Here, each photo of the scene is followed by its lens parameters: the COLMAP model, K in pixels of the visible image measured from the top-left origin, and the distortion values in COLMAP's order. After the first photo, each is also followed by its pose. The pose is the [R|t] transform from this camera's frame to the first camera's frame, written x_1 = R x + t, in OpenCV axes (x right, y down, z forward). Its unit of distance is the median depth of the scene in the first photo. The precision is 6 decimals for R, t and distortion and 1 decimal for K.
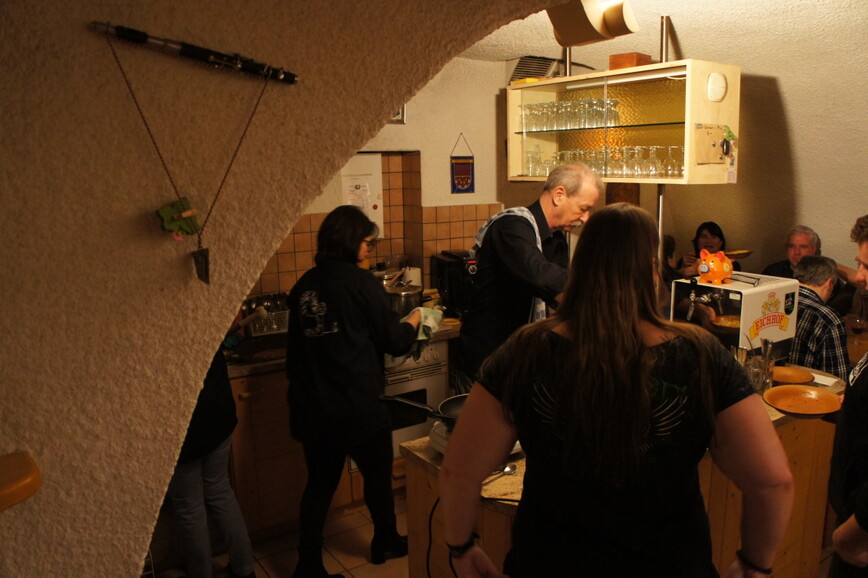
lens RADIAL K [[668.5, 0, 432.9], [0, 668.5, 293.3], [0, 0, 1]] dist [-0.097328, 0.014023]
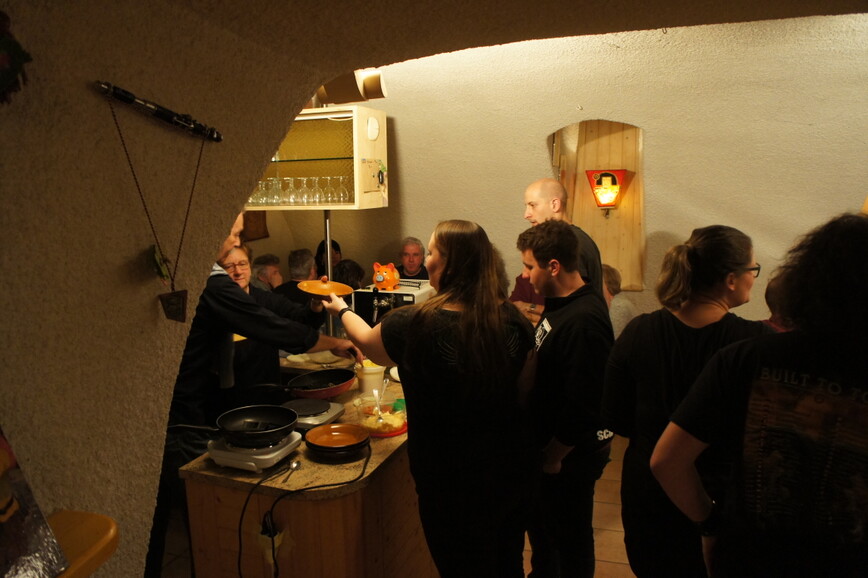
lens RADIAL K [[668.5, 0, 432.9], [0, 668.5, 293.3], [0, 0, 1]] dist [-0.097328, 0.014023]
pose [[0.794448, -0.089452, 0.600708, -0.676191], [0.105147, 0.994416, 0.009020, -0.028511], [-0.598160, 0.055997, 0.799418, -0.133723]]
